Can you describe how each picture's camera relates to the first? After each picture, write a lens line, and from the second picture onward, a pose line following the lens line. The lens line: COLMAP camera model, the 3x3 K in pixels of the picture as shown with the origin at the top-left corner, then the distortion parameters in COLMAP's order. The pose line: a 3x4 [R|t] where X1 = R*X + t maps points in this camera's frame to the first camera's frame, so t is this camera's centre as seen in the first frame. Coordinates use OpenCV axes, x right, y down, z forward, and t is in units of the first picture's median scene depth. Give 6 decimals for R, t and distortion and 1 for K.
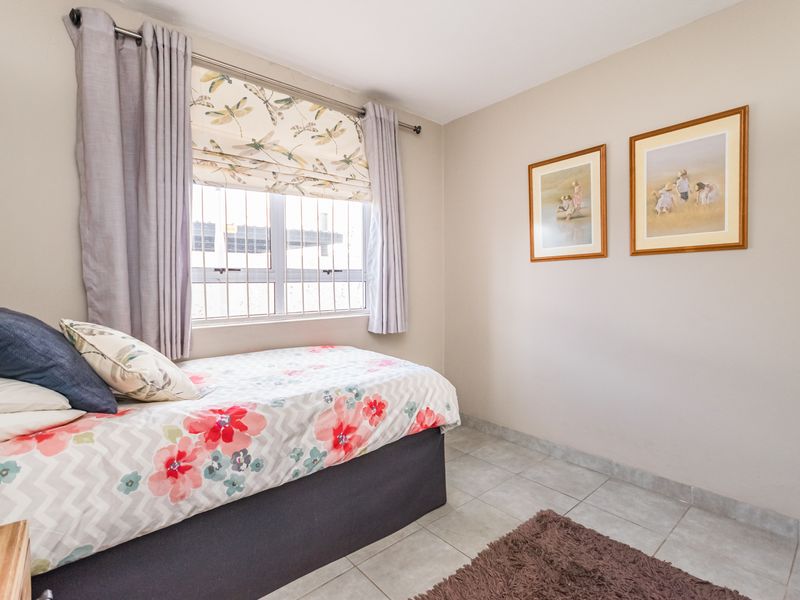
lens RADIAL K [[398.2, 0, 407.8], [0, 398.2, 289.3], [0, 0, 1]] dist [0.014874, 0.000096]
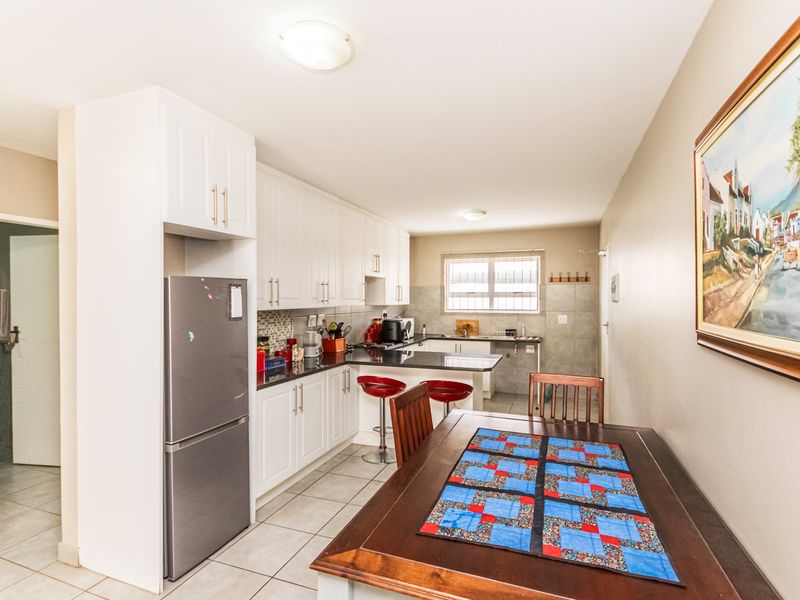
lens RADIAL K [[398.2, 0, 404.9], [0, 398.2, 301.8], [0, 0, 1]] dist [0.014874, 0.000096]
pose [[0.874361, -0.000235, 0.485275, -2.903649], [0.006426, 0.999918, -0.011094, 0.052607], [-0.485233, 0.012818, 0.874291, -1.324860]]
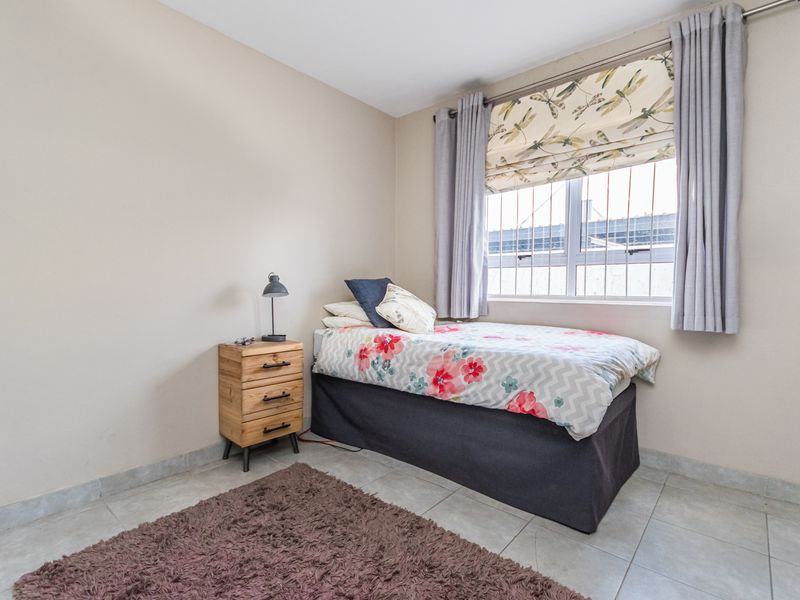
lens RADIAL K [[398.2, 0, 400.1], [0, 398.2, 297.3], [0, 0, 1]] dist [0.014874, 0.000096]
pose [[0.153007, 0.034349, -0.987628, 0.905327], [-0.023804, 0.999234, 0.031065, 0.061815], [0.987938, 0.018757, 0.153708, 0.570337]]
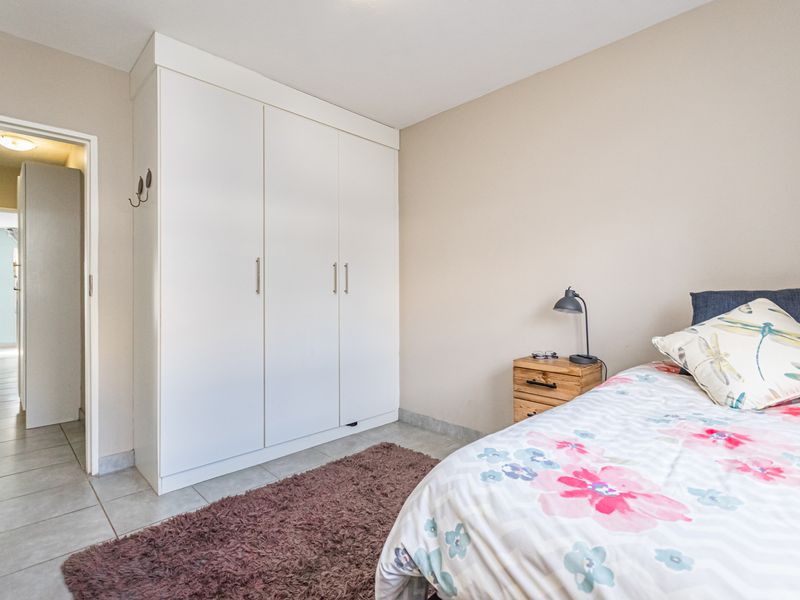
lens RADIAL K [[398.2, 0, 399.6], [0, 398.2, 295.0], [0, 0, 1]] dist [0.014874, 0.000096]
pose [[-0.994906, 0.006304, -0.100613, 0.161075], [0.004353, 0.999798, 0.019602, 0.031771], [0.100716, 0.019064, -0.994733, 1.515063]]
